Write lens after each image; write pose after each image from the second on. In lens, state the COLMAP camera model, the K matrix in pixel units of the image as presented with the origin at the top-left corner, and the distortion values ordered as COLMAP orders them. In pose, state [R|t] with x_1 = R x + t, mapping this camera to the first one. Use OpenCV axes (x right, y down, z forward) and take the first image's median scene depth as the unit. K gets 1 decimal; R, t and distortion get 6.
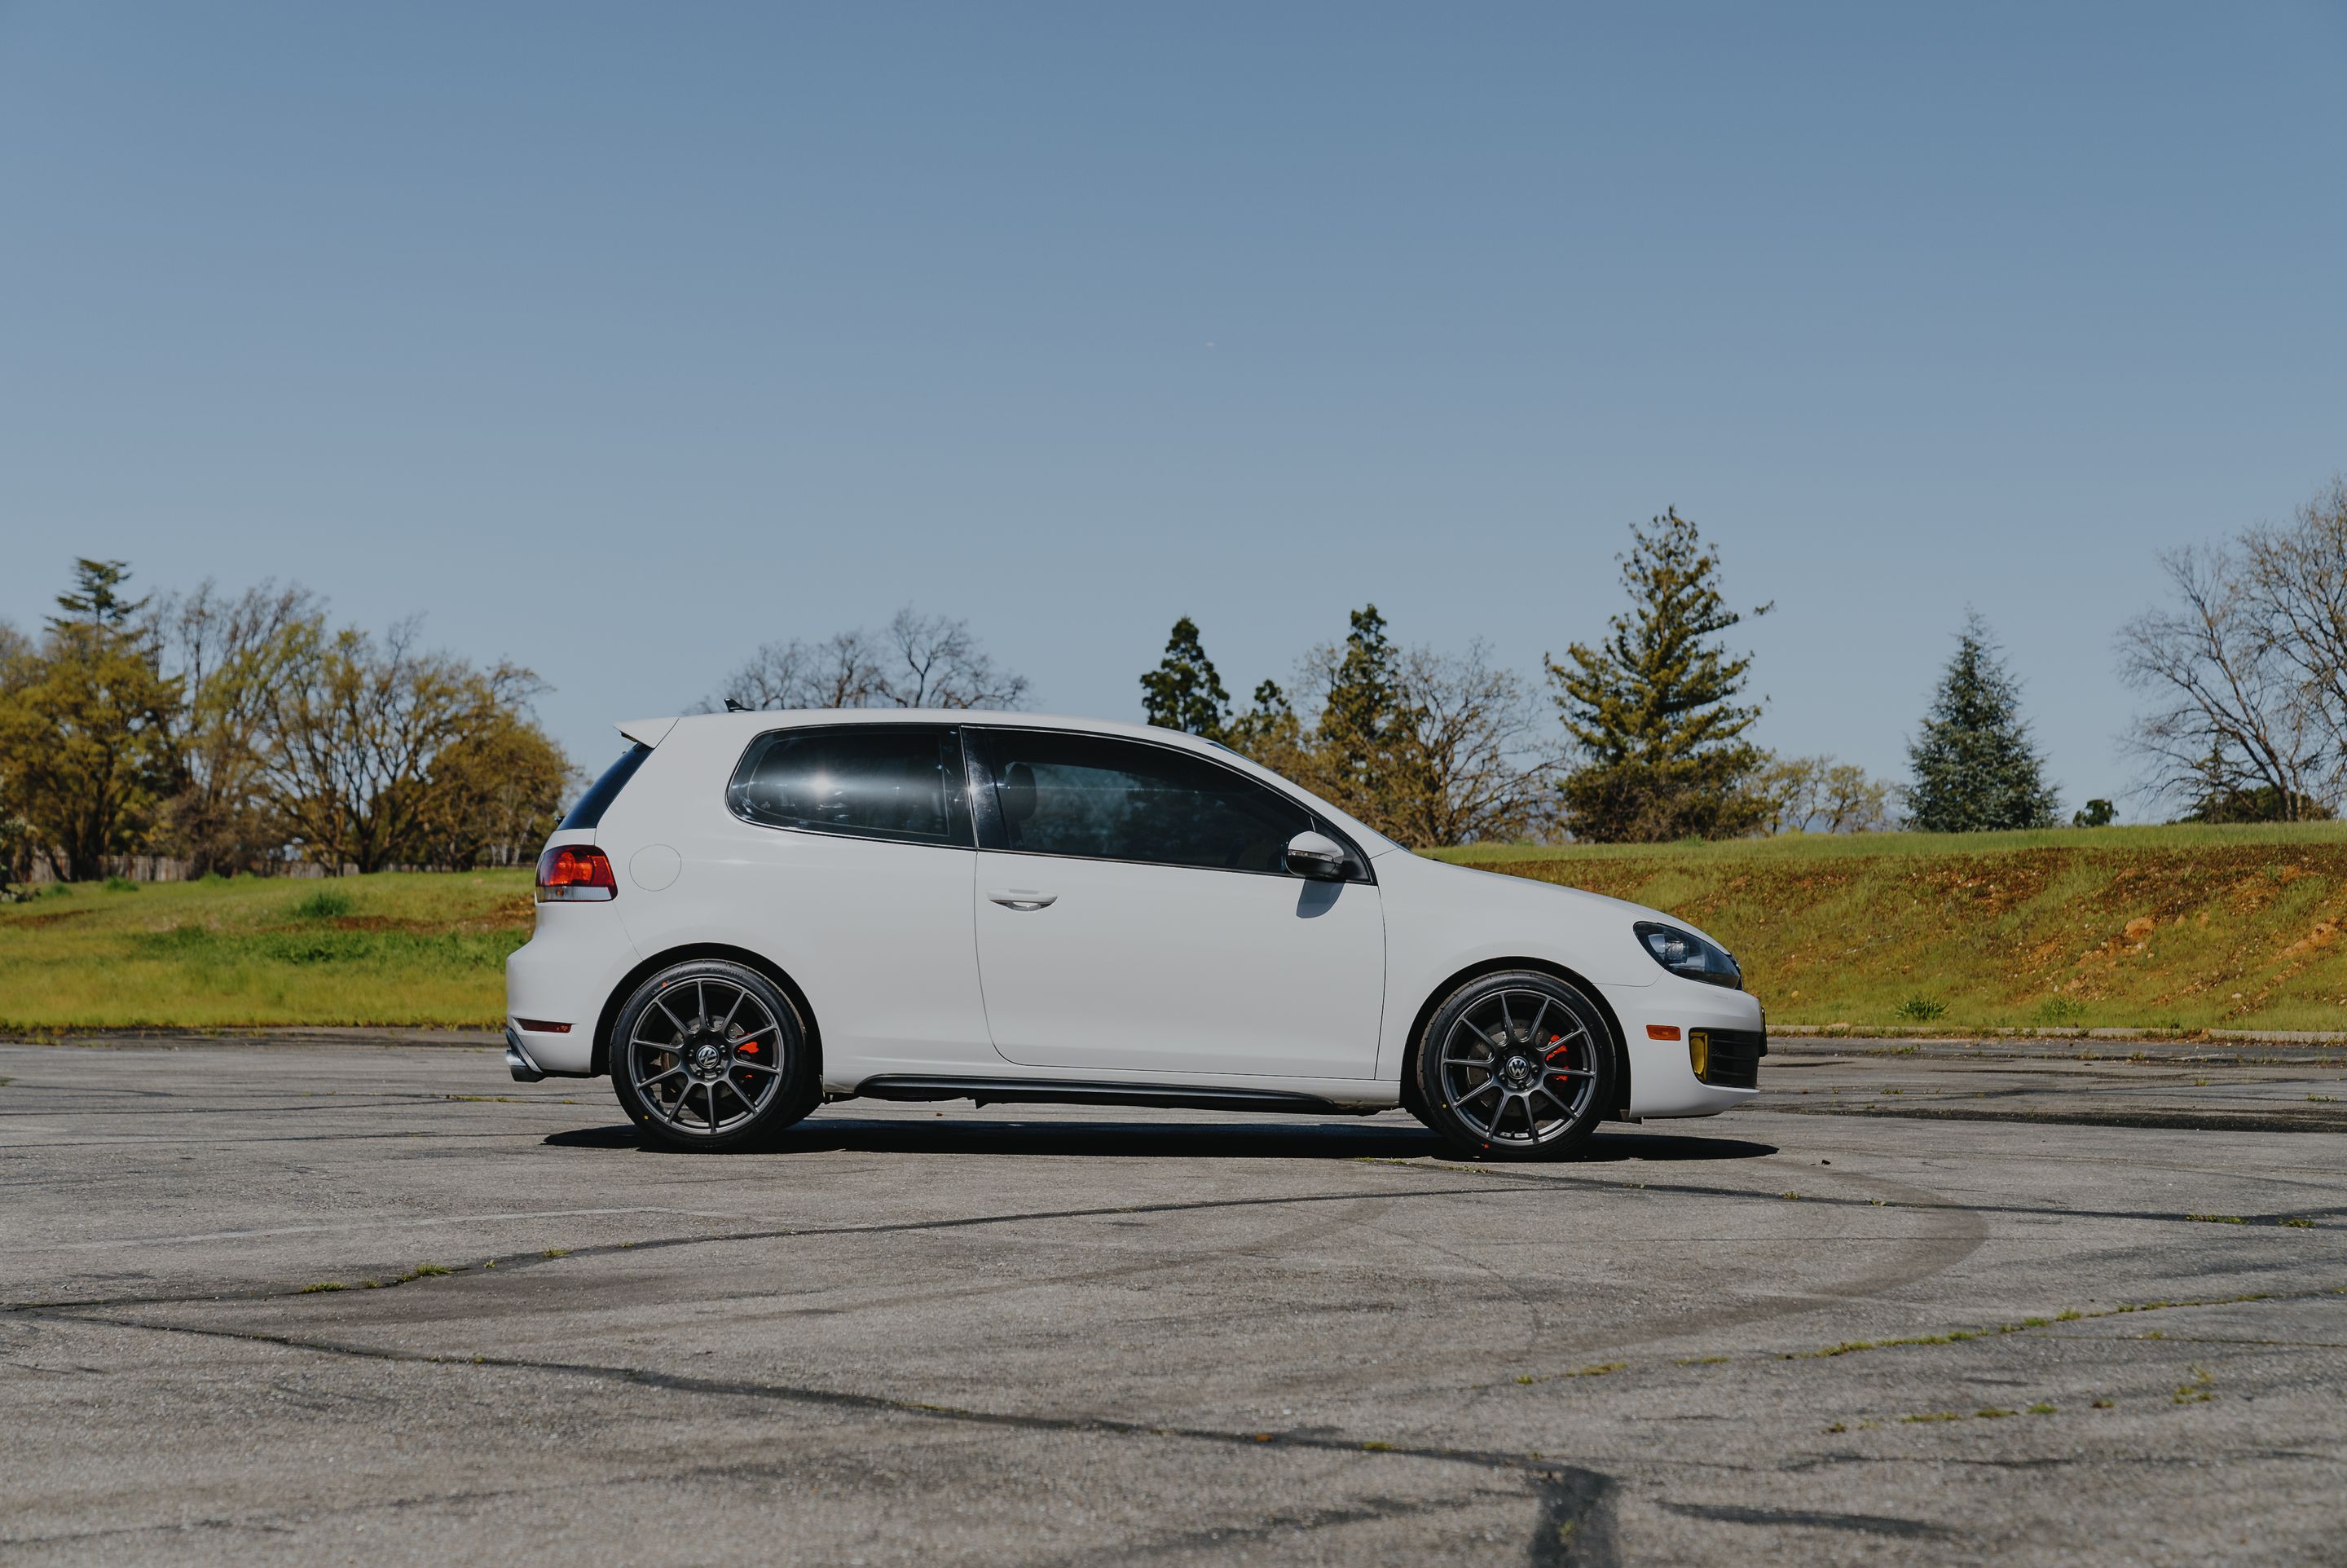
lens RADIAL K [[4757.7, 0, 1135.9], [0, 4757.7, 776.5], [0, 0, 1]] dist [0.037809, 0.294745]
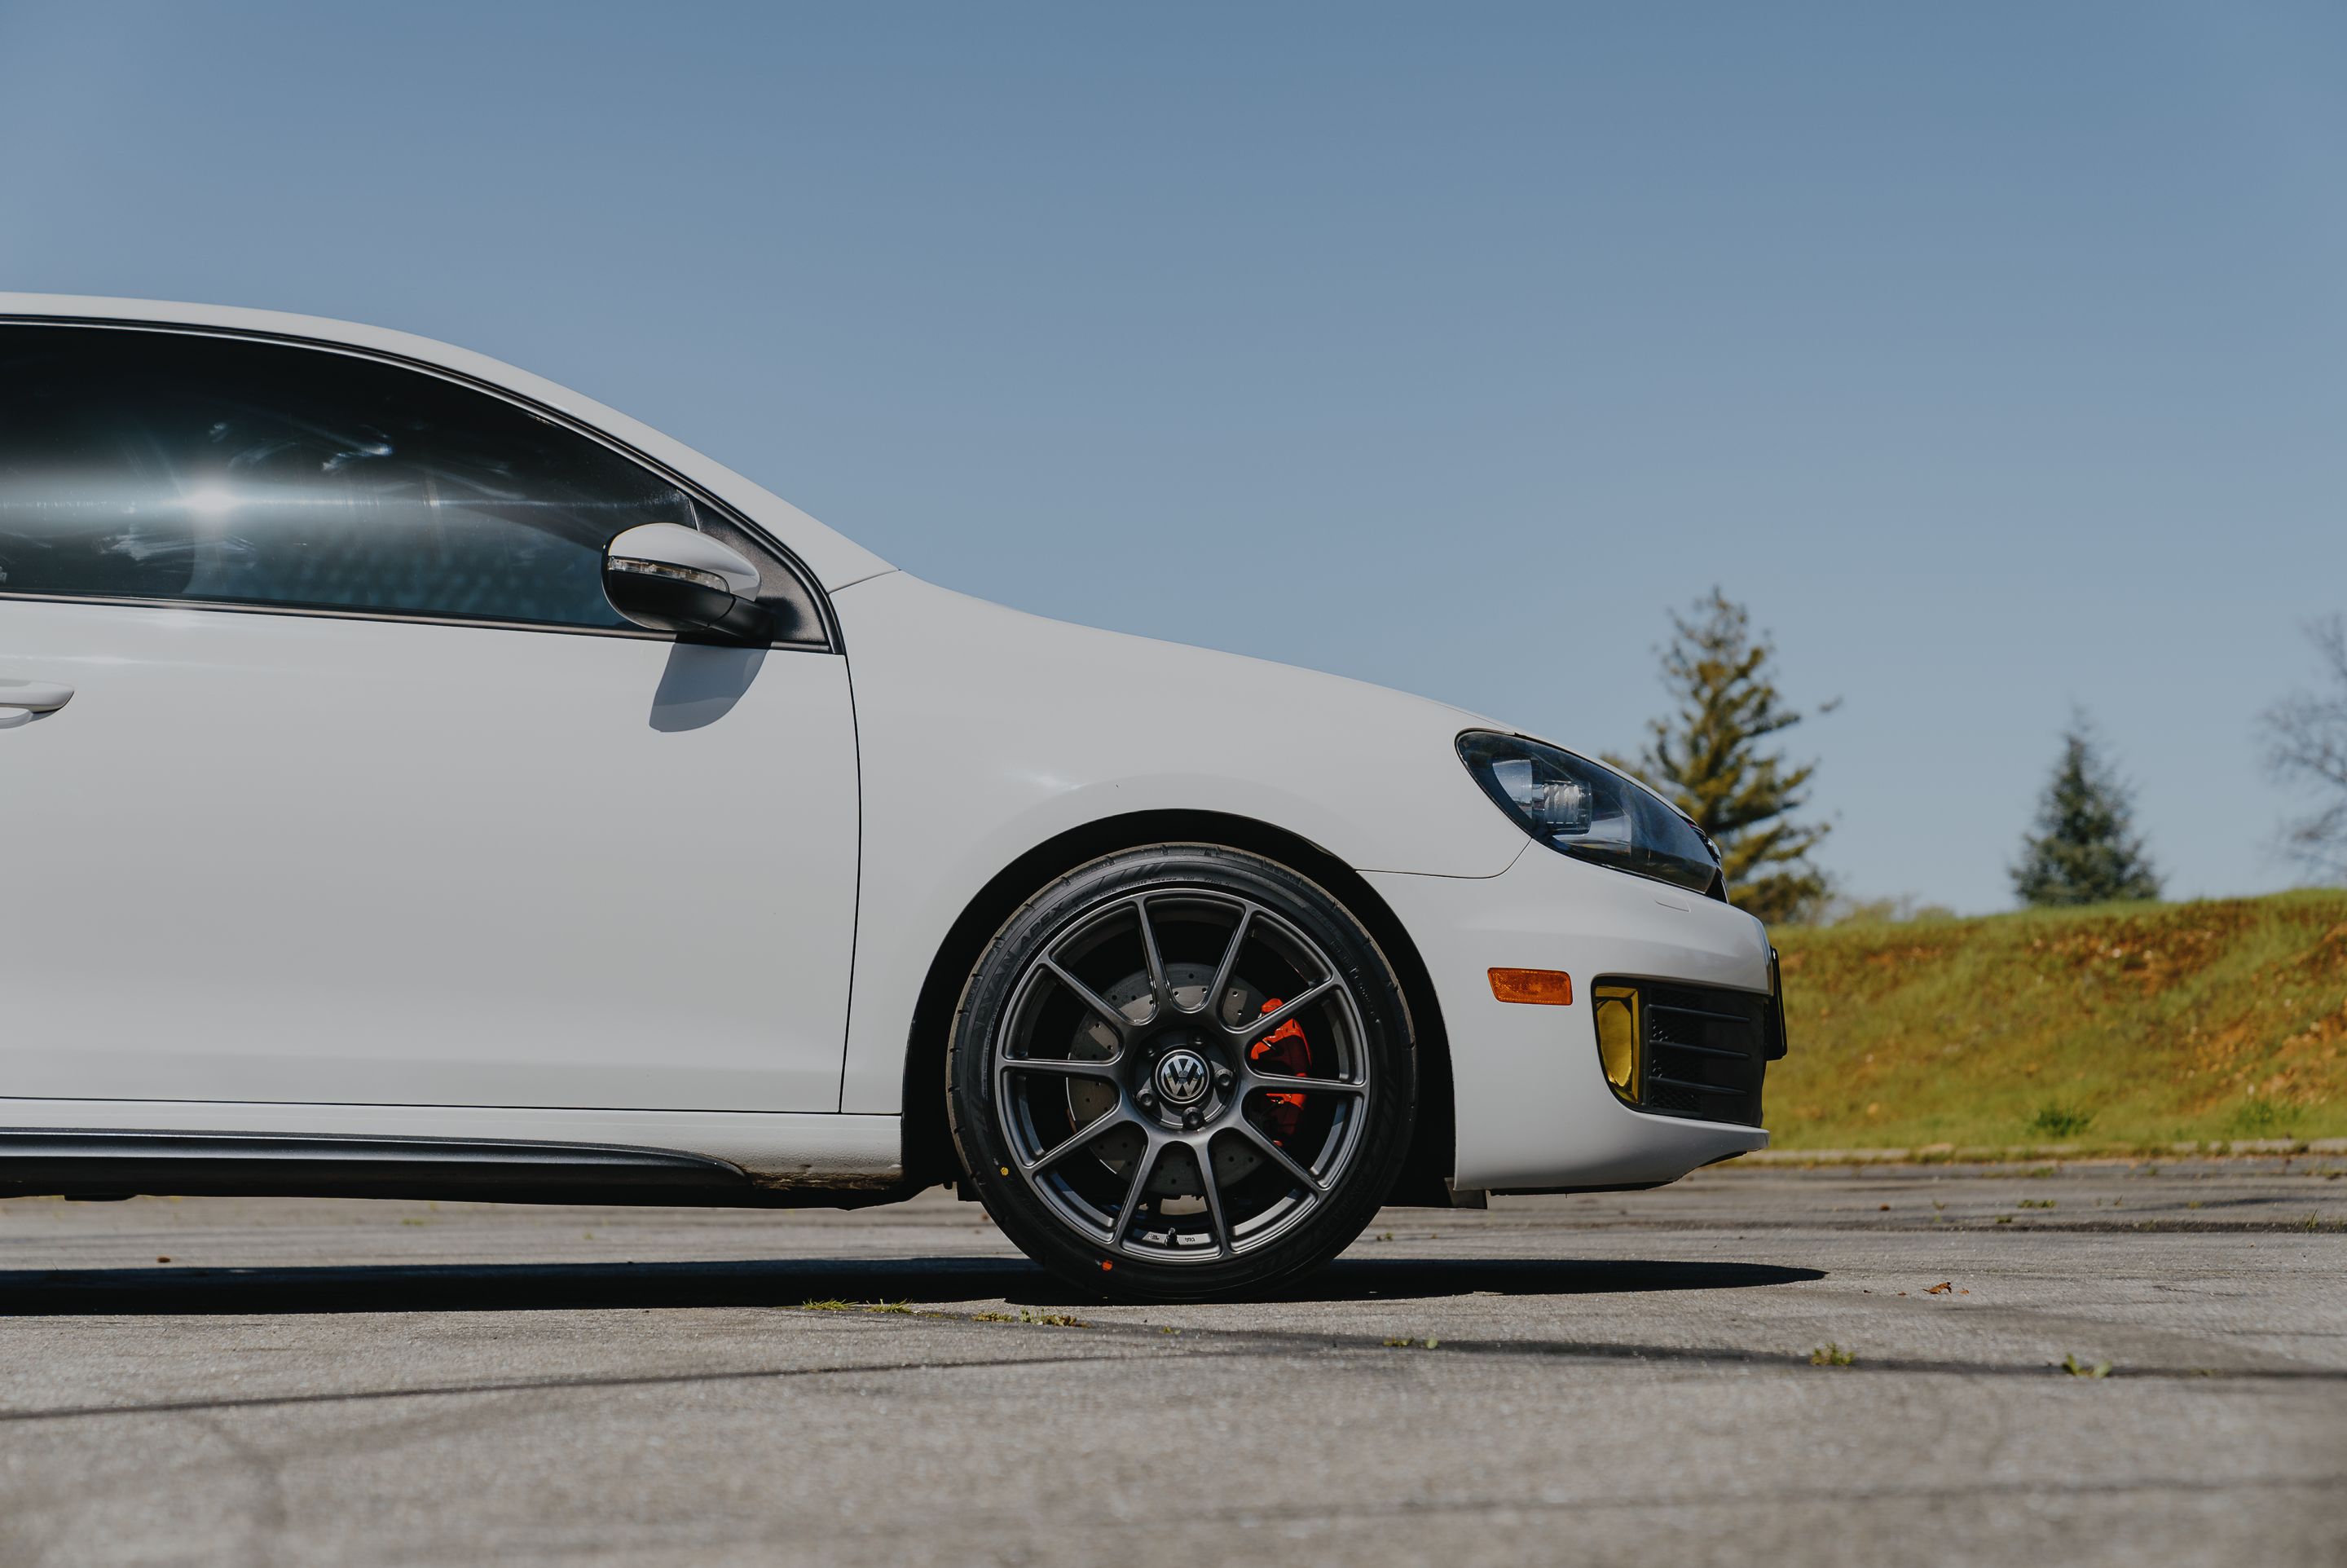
lens RADIAL K [[4545.1, 0, 1173.5], [0, 4545.1, 784.0], [0, 0, 1]] dist [0.007405, 0.229925]
pose [[0.999608, -0.023127, -0.015783, 0.049377], [0.022260, 0.998343, -0.053072, 0.032421], [0.016984, 0.052700, 0.998466, 0.343239]]
